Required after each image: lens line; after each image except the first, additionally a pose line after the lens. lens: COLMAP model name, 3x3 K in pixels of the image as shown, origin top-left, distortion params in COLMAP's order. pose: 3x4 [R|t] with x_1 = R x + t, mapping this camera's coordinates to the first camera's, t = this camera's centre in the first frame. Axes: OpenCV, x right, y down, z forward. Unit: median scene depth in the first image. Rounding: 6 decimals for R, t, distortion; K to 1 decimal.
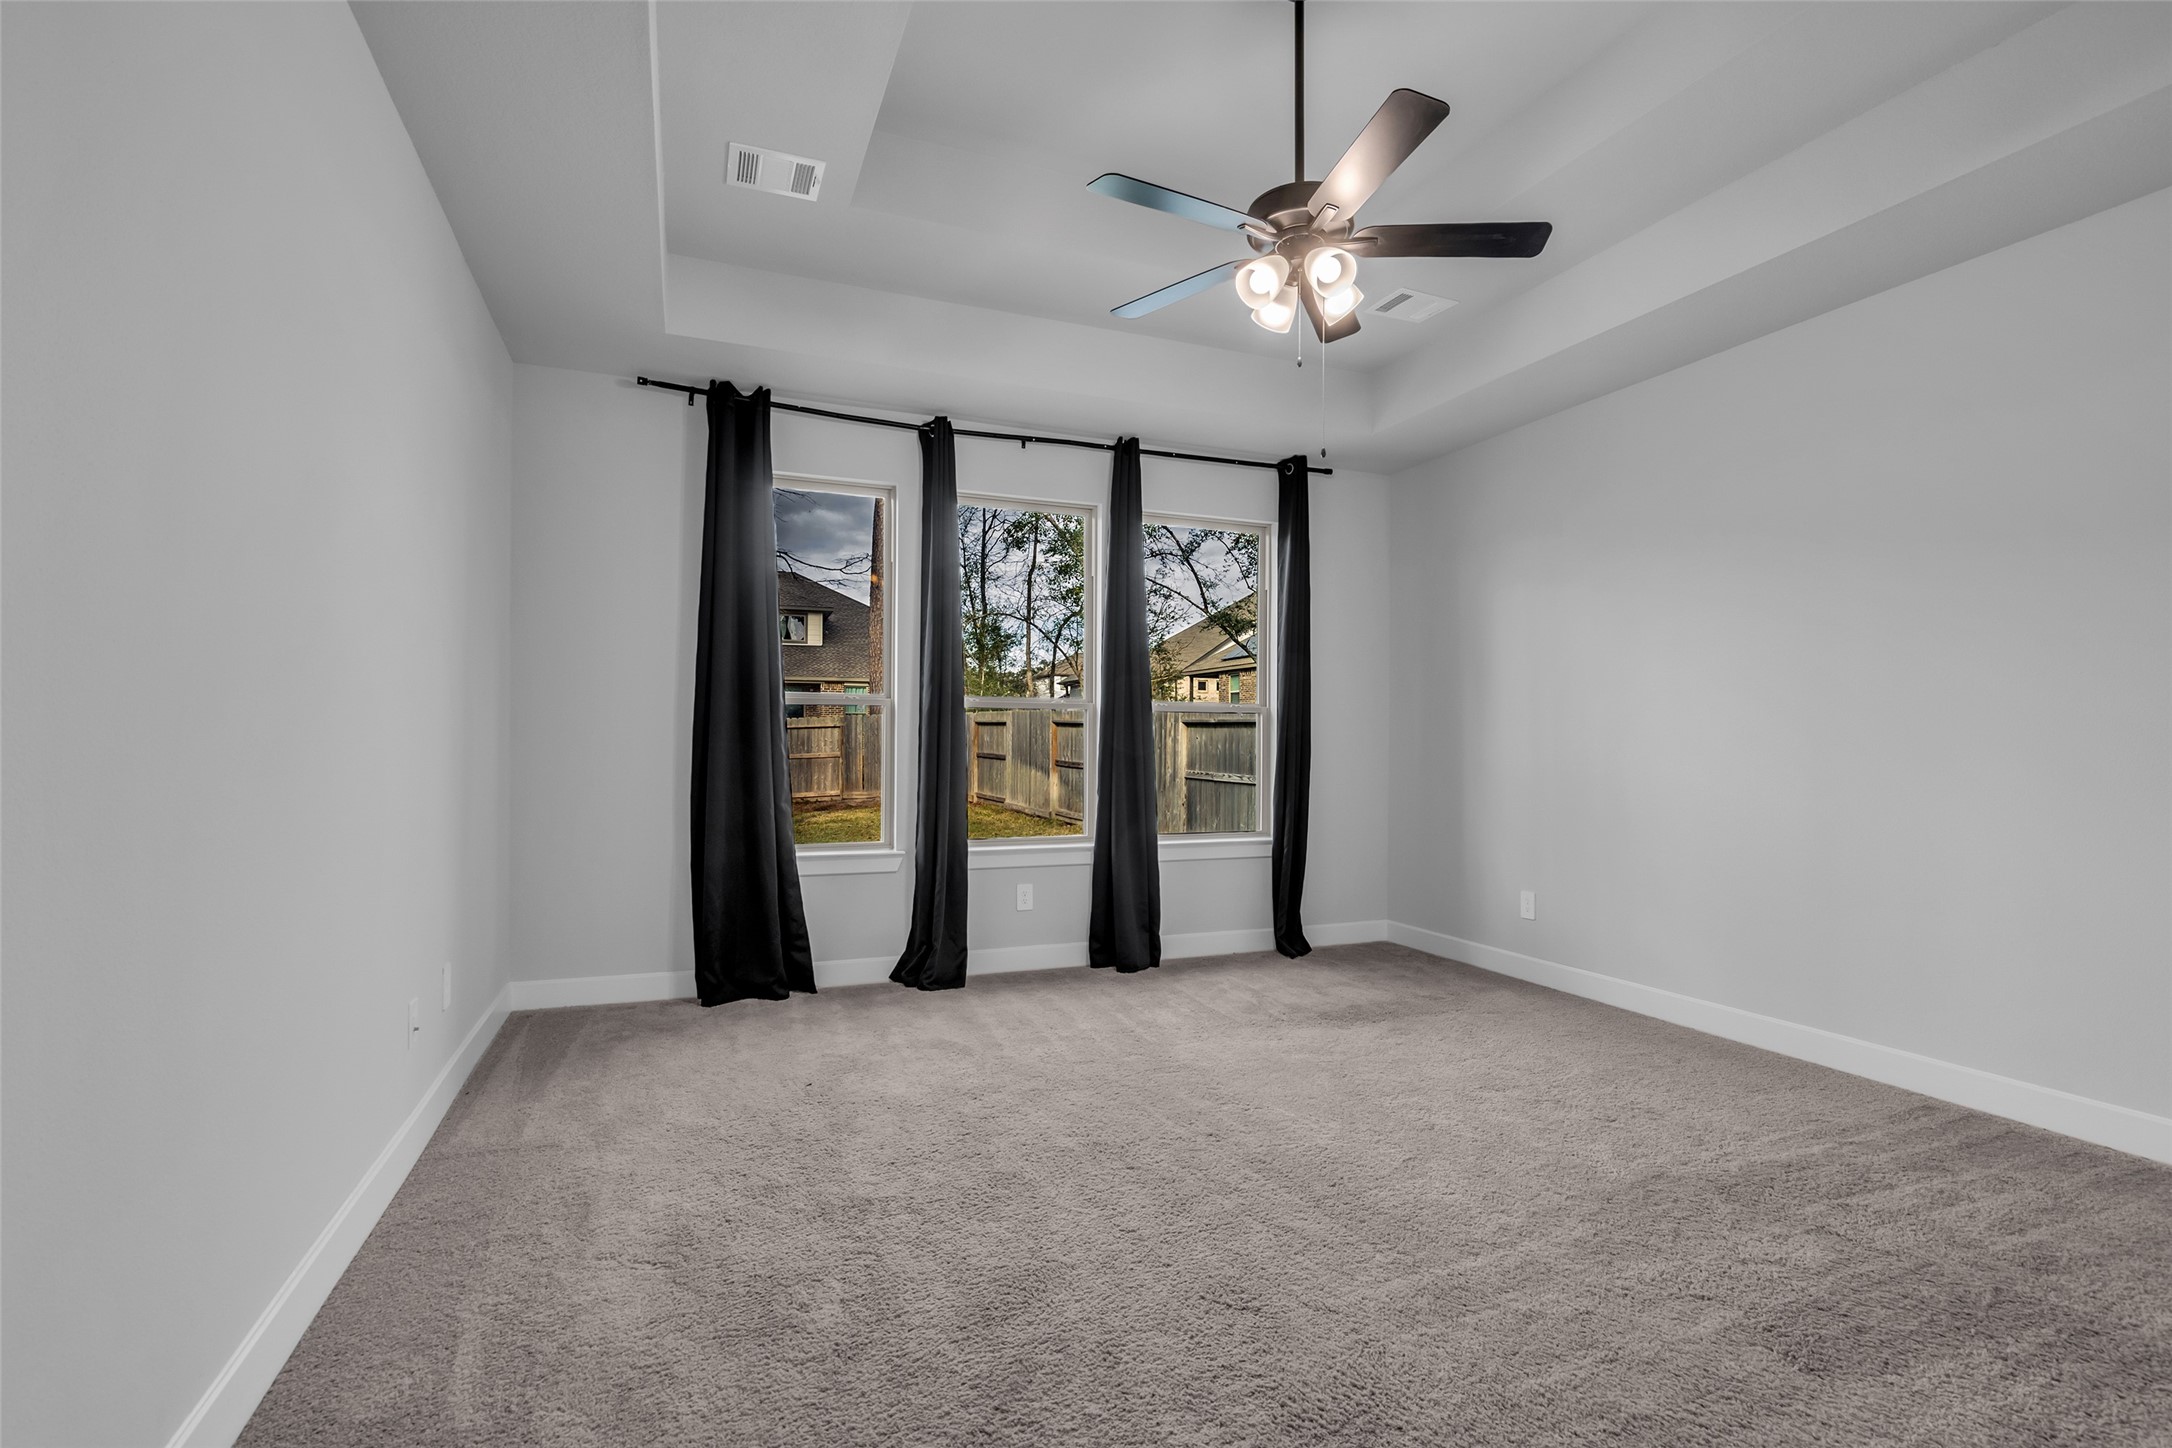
lens RADIAL K [[999.8, 0, 1106.5], [0, 999.8, 727.4], [0, 0, 1]] dist [-0.002232, 0.000397]
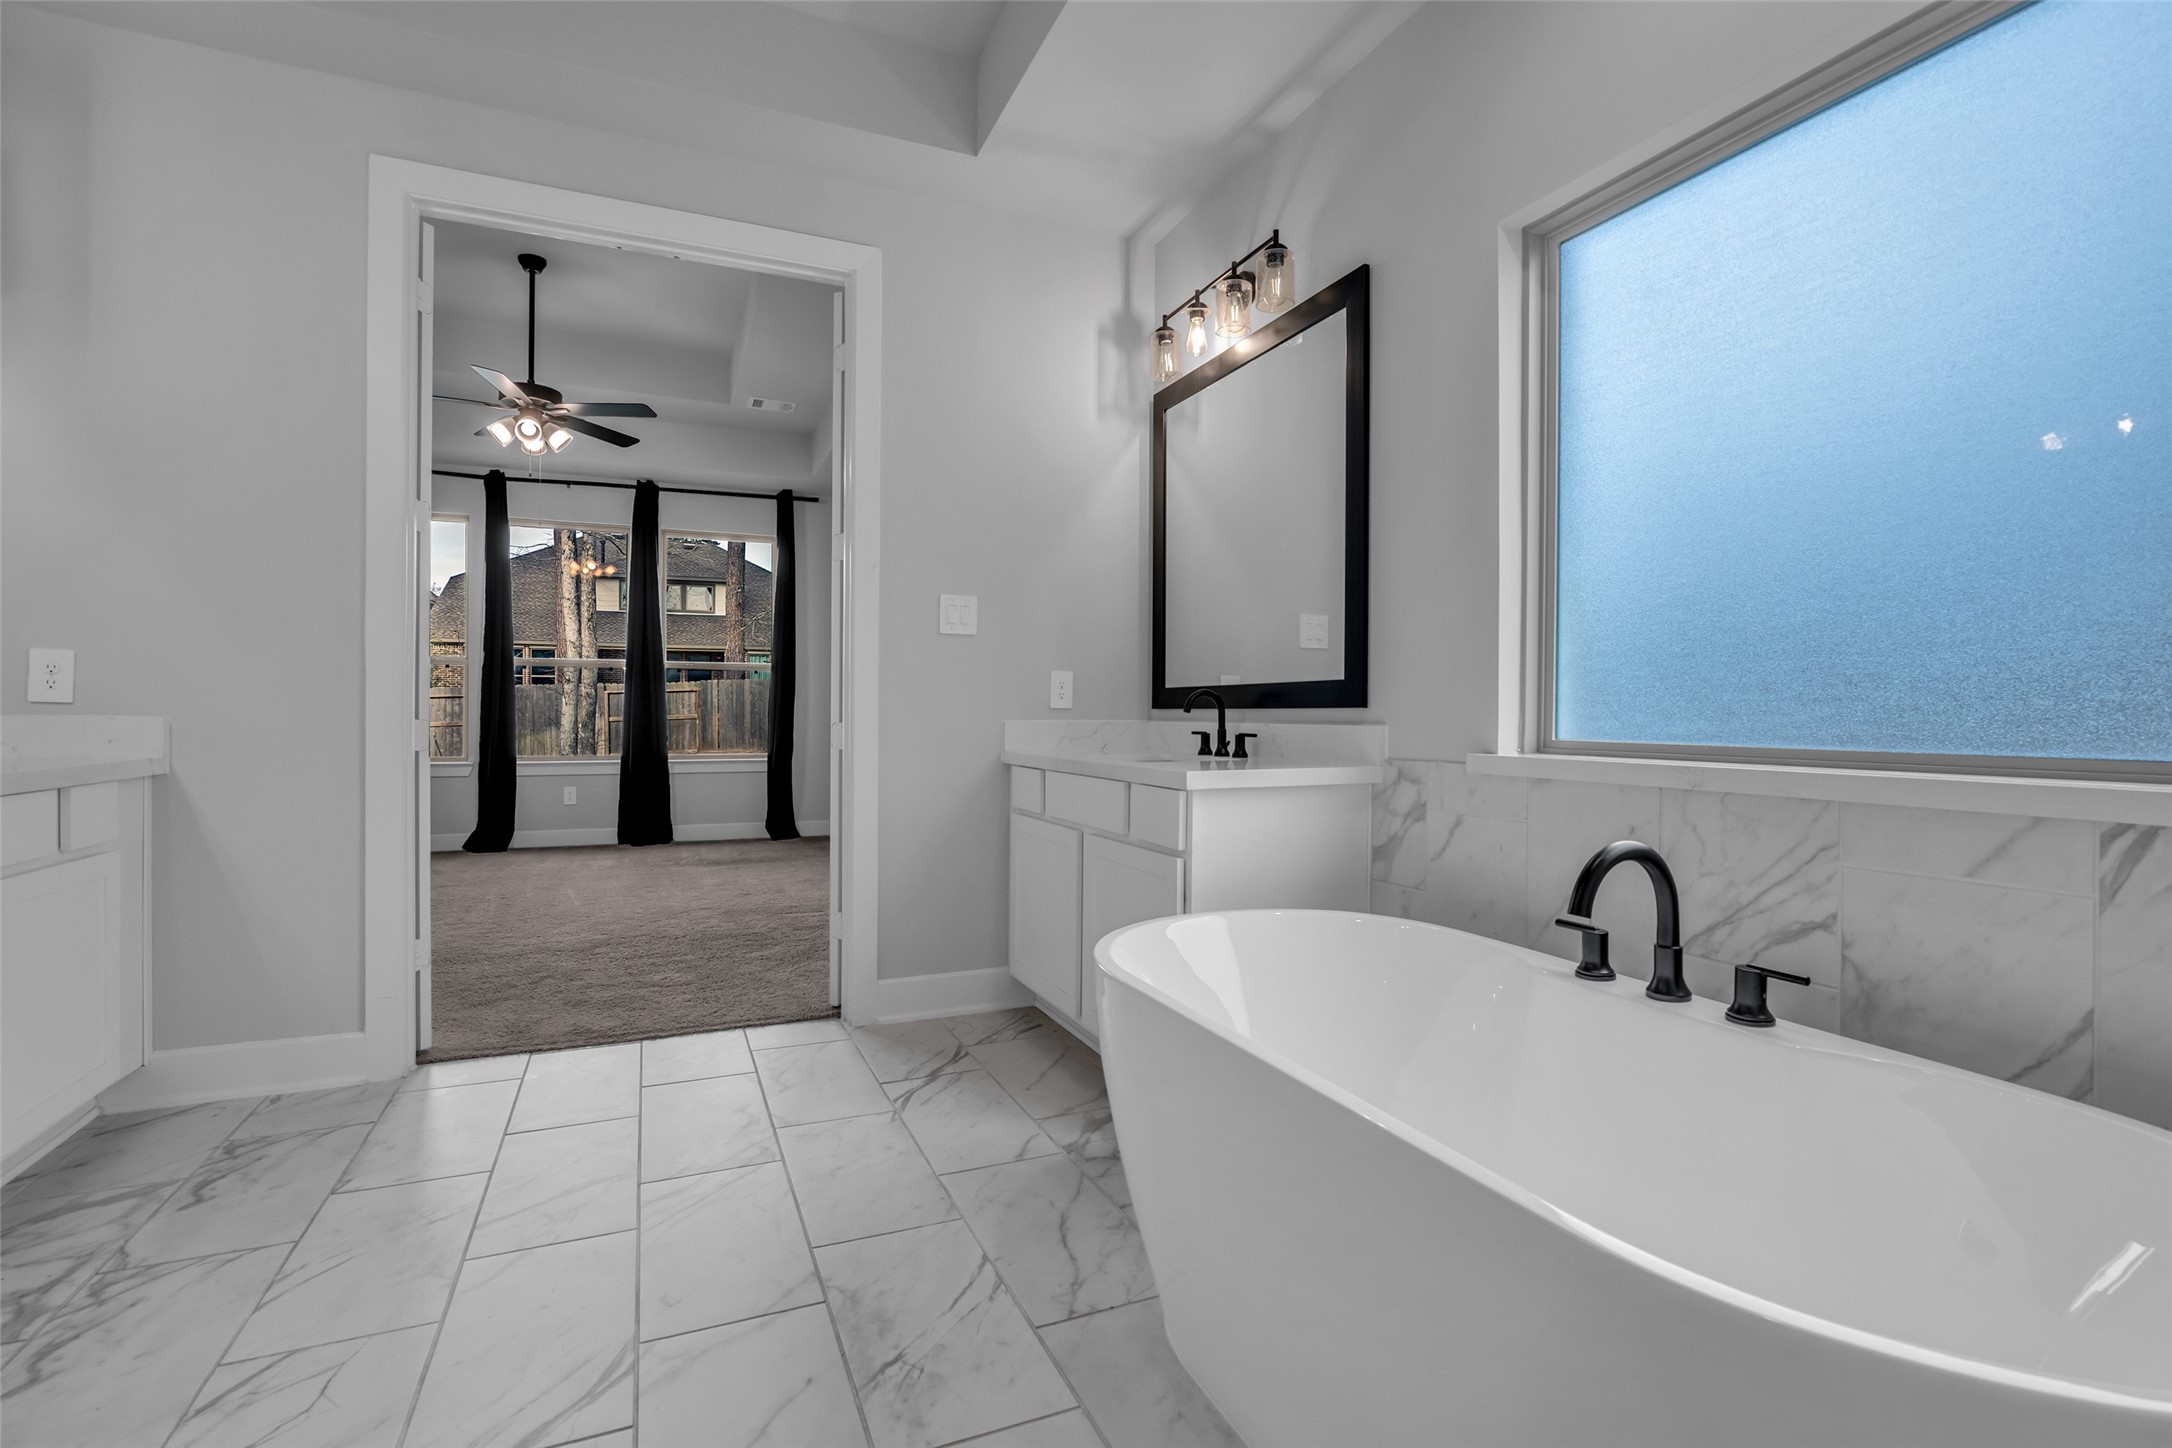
lens RADIAL K [[999.8, 0, 1067.5], [0, 999.8, 712.2], [0, 0, 1]] dist [-0.002232, 0.000397]
pose [[0.999963, 0.001828, 0.008432, 0.615890], [-0.001961, 0.999874, 0.015759, 0.021836], [-0.008402, -0.015775, 0.999840, -0.455452]]
